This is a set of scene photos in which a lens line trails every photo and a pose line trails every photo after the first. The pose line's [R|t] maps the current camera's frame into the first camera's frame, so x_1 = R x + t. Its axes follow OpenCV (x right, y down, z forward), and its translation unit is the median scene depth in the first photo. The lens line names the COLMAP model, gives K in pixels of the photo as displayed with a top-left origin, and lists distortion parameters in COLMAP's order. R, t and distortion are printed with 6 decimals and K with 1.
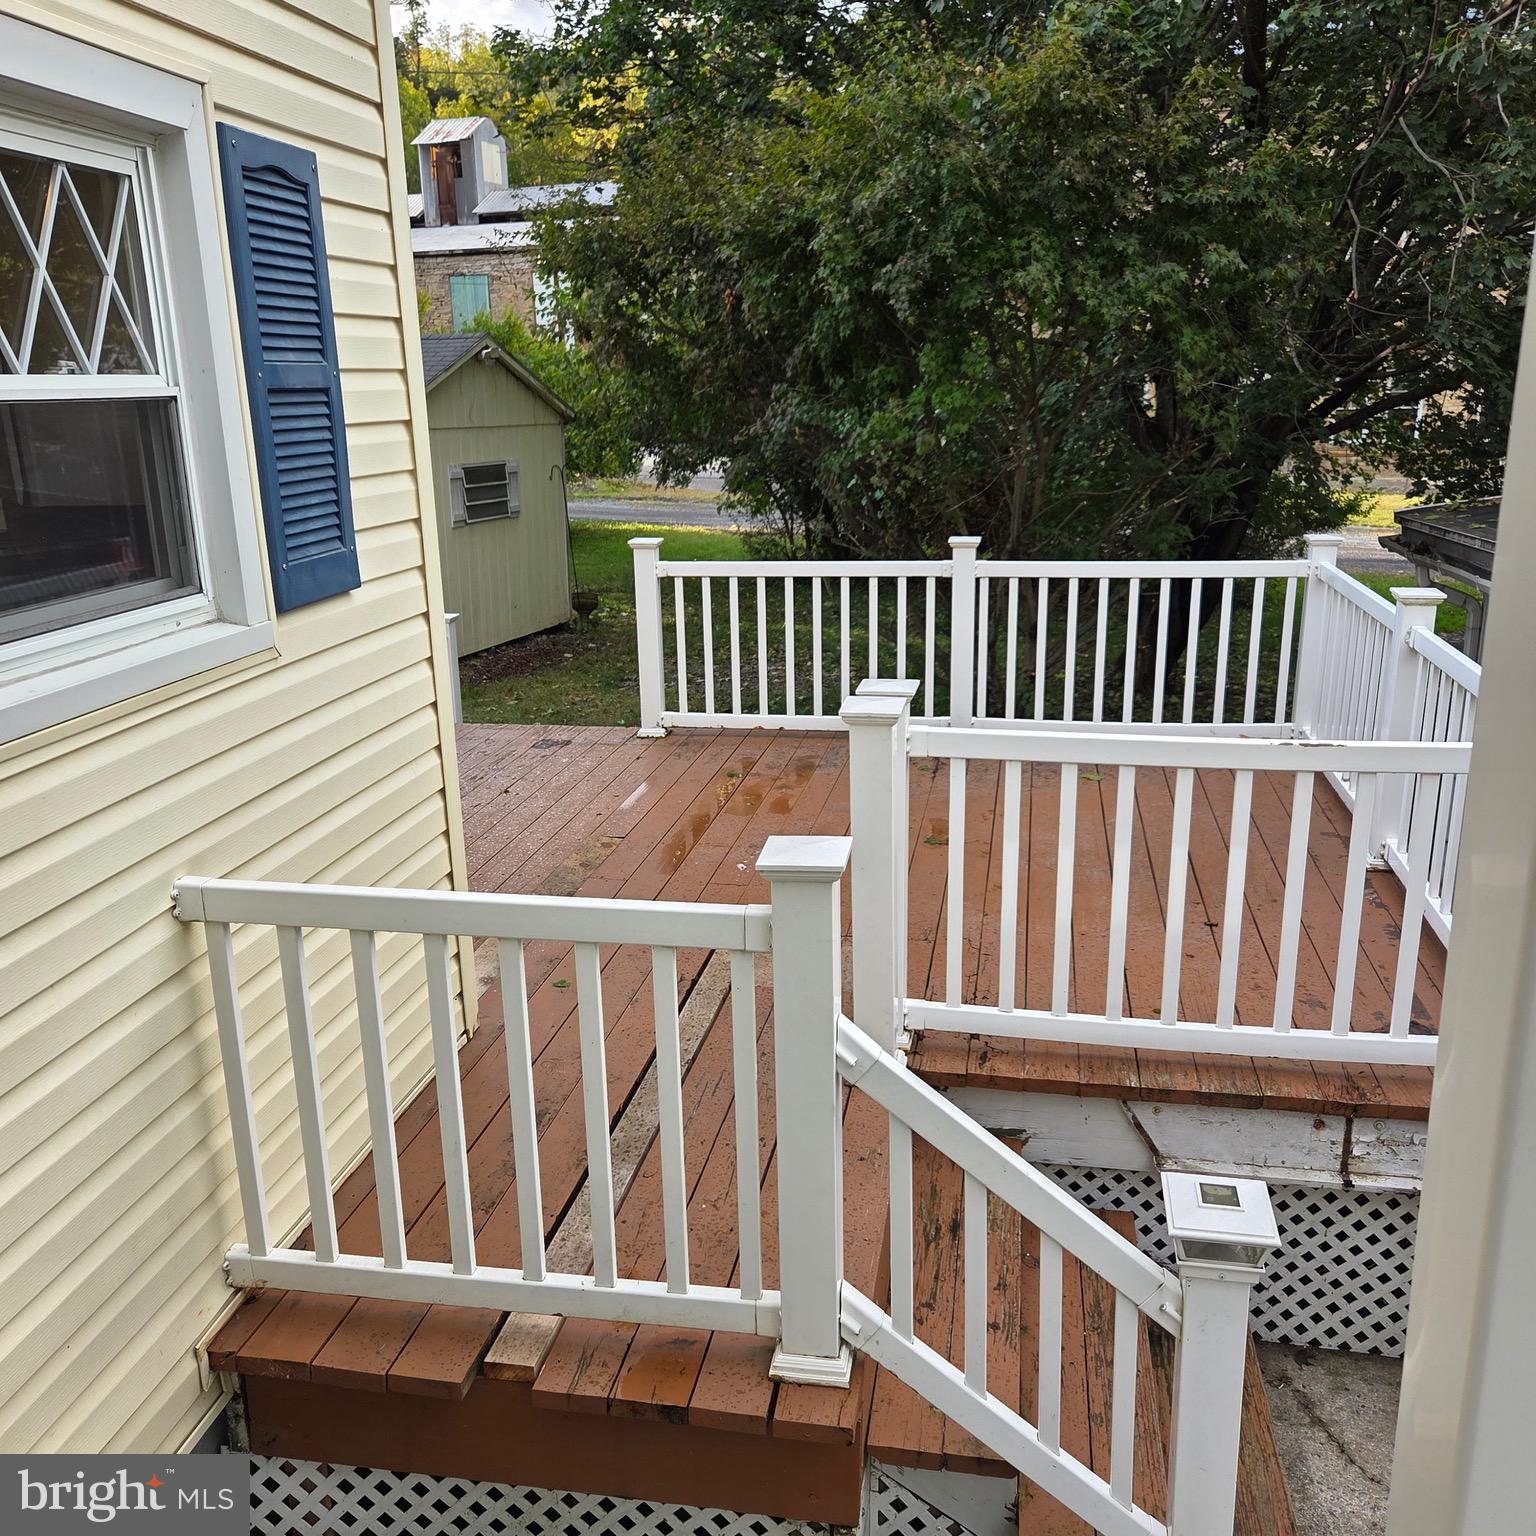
lens RADIAL K [[1380.0, 0, 778.4], [0, 1380.0, 766.2], [0, 0, 1]] dist [0.062083, -0.029502]
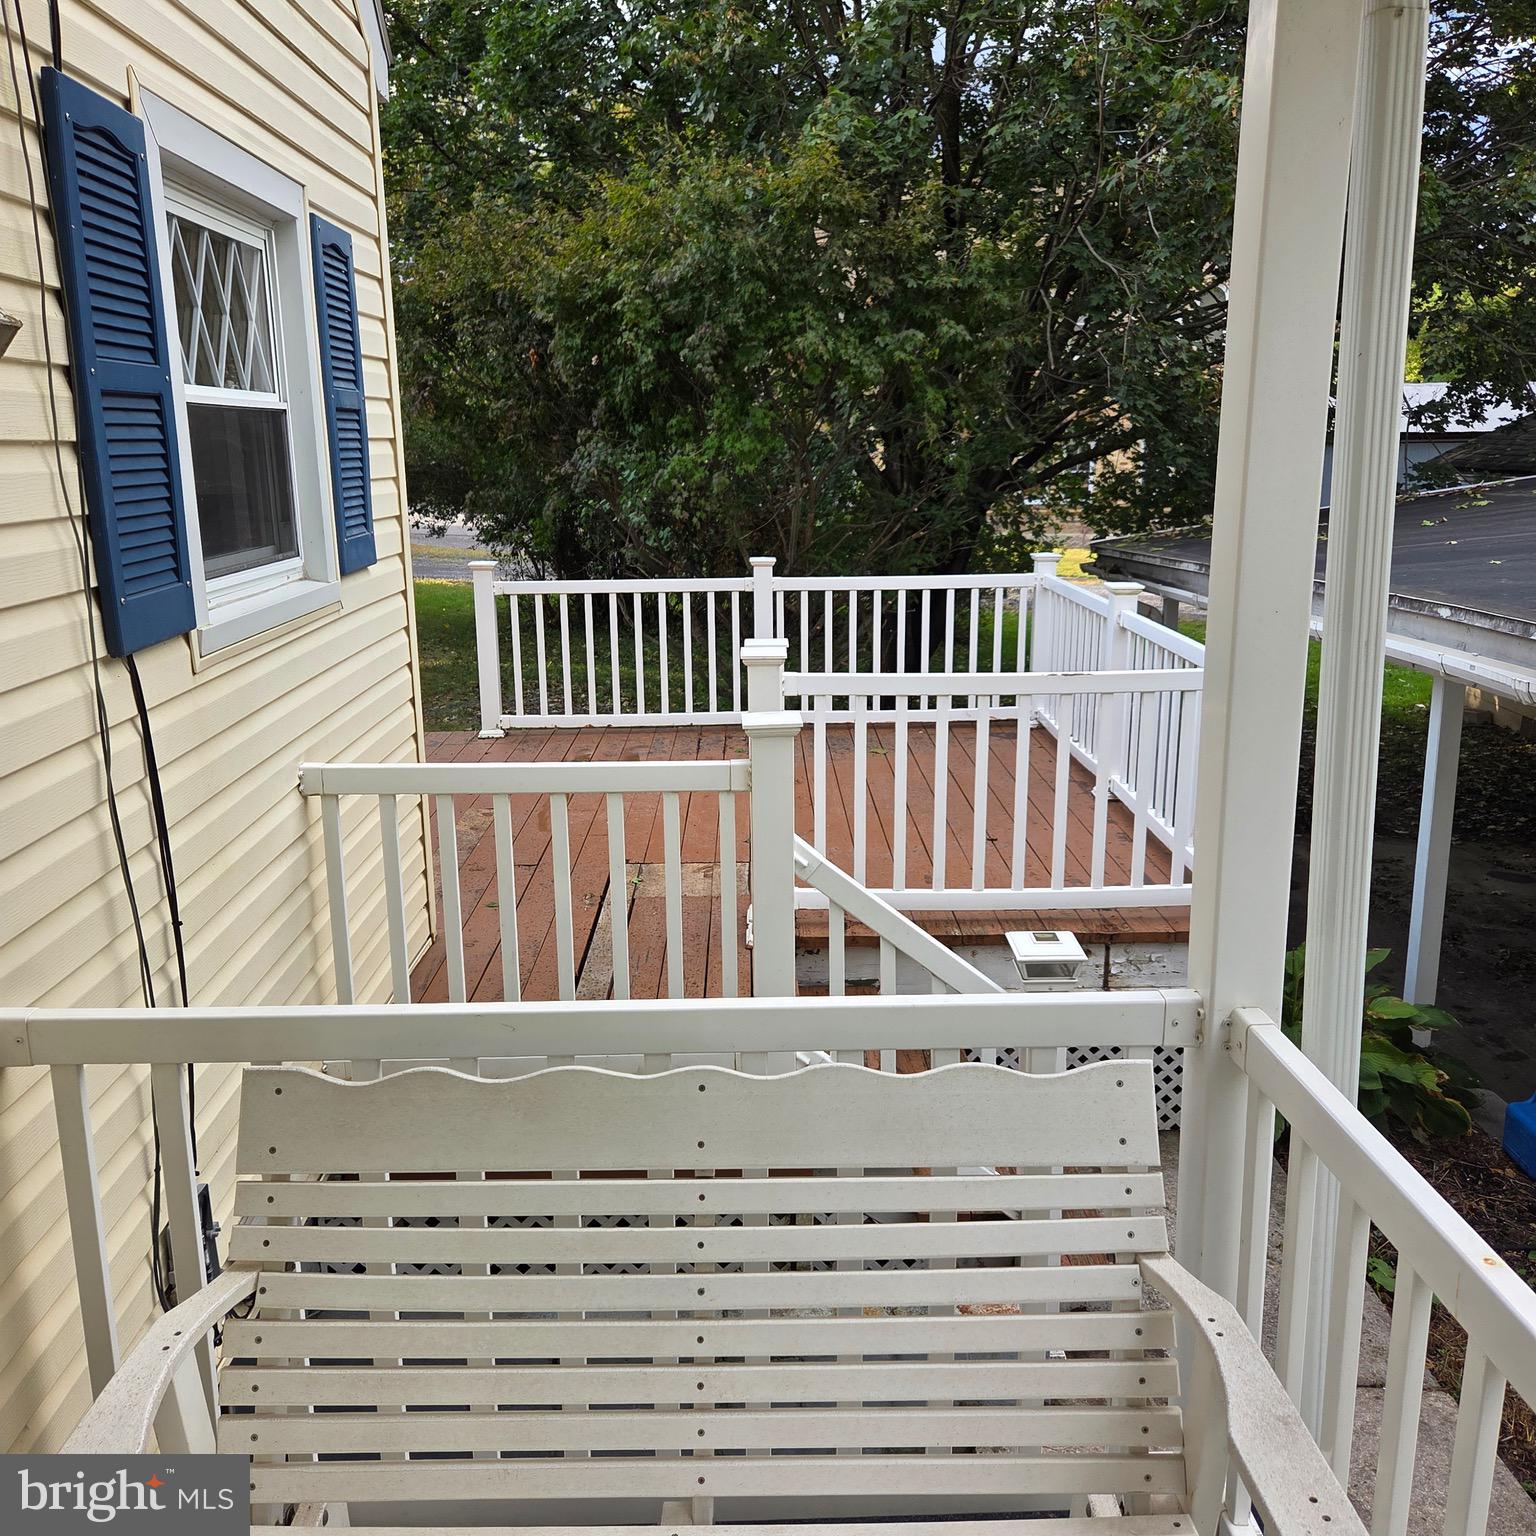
lens RADIAL K [[1380.0, 0, 765.3], [0, 1380.0, 767.1], [0, 0, 1]] dist [0.062083, -0.029502]
pose [[0.981091, -0.037029, 0.189974, -0.093181], [0.045183, 0.998226, -0.038768, 0.059213], [-0.188201, 0.046619, 0.981023, -0.152246]]
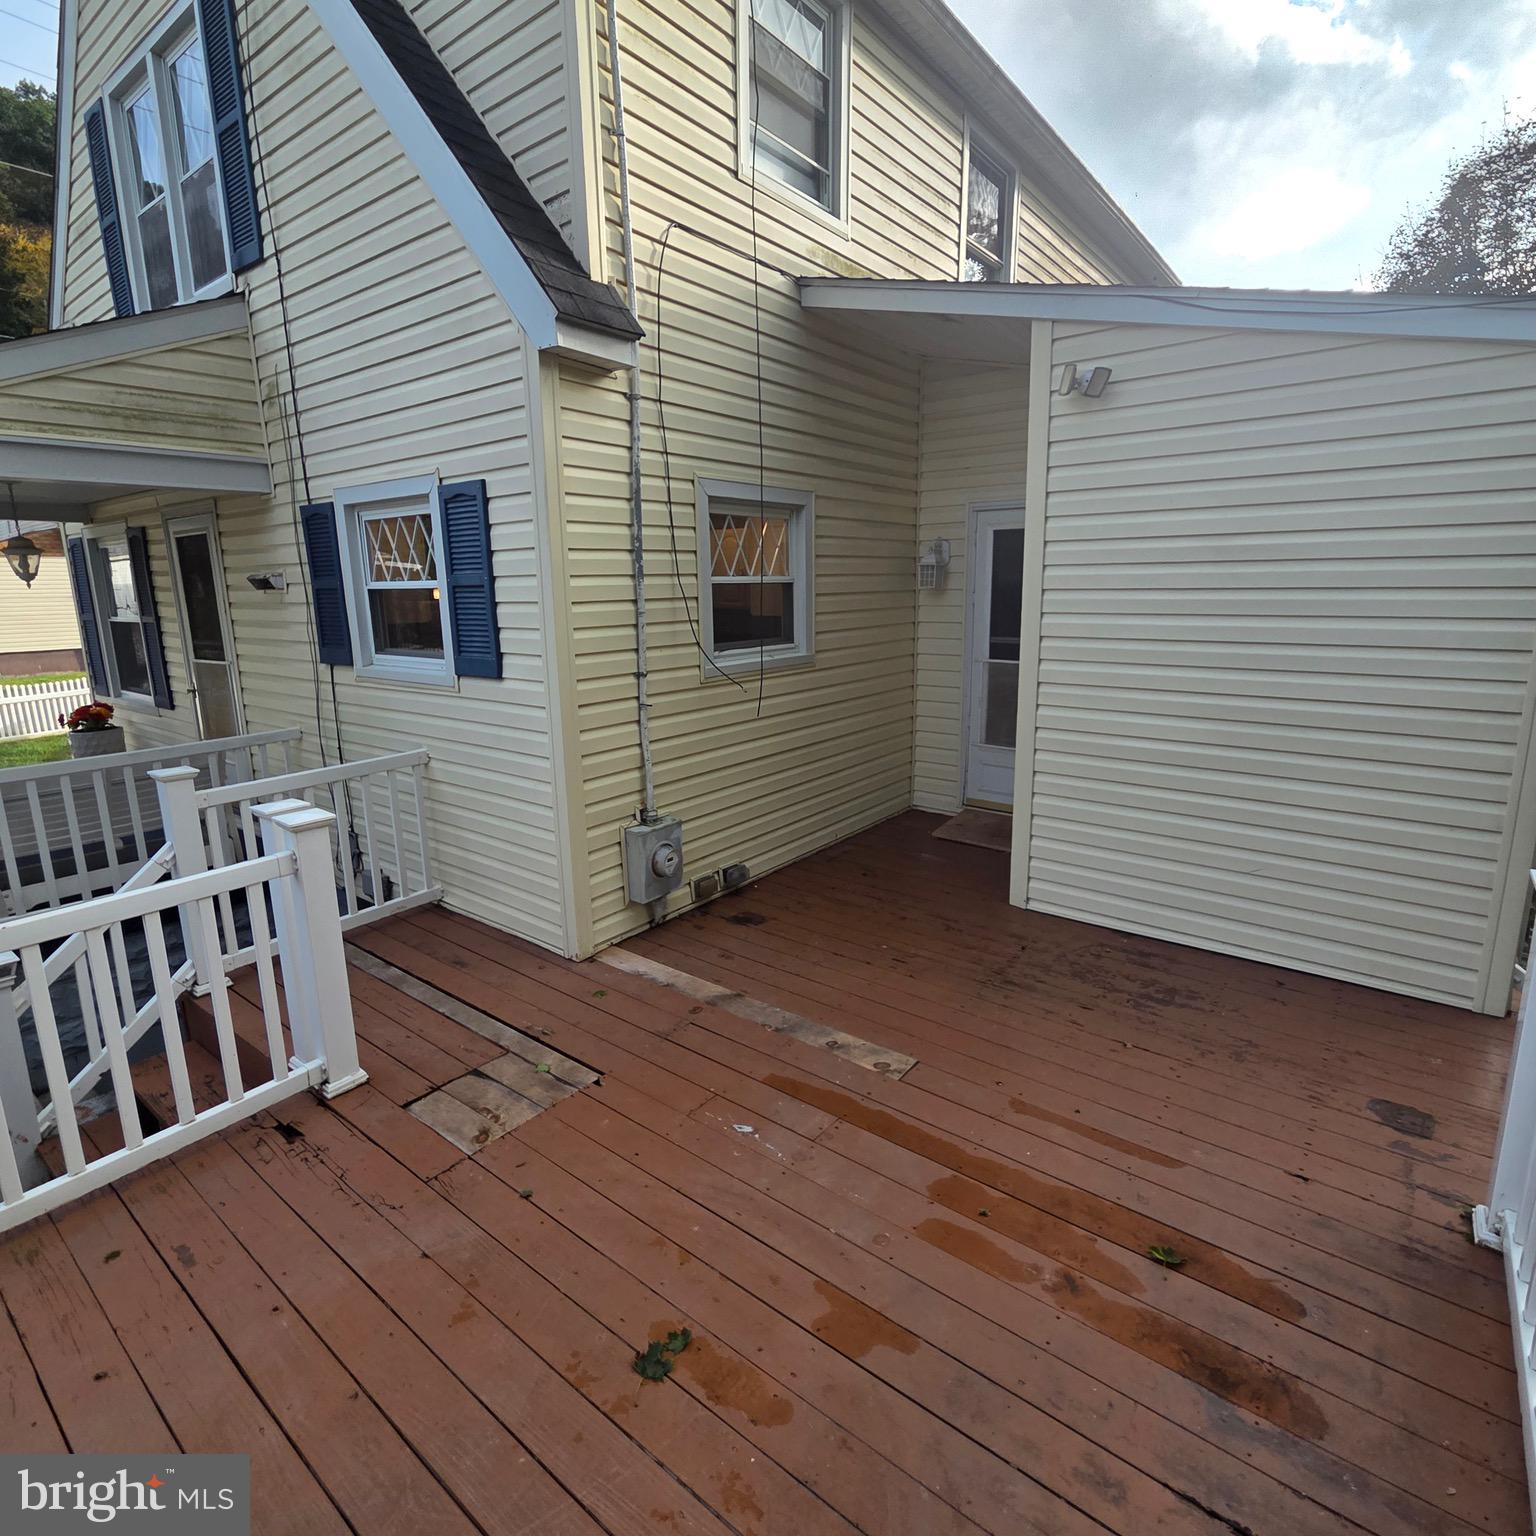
lens RADIAL K [[852.6, 0, 771.0], [0, 852.6, 756.7], [0, 0, 1]] dist [0.003792, 0.001110]
pose [[-0.458685, 0.204122, -0.864836, 0.292102], [-0.215562, 0.918627, 0.331146, -0.248587], [0.862056, 0.338318, -0.377360, 0.872392]]
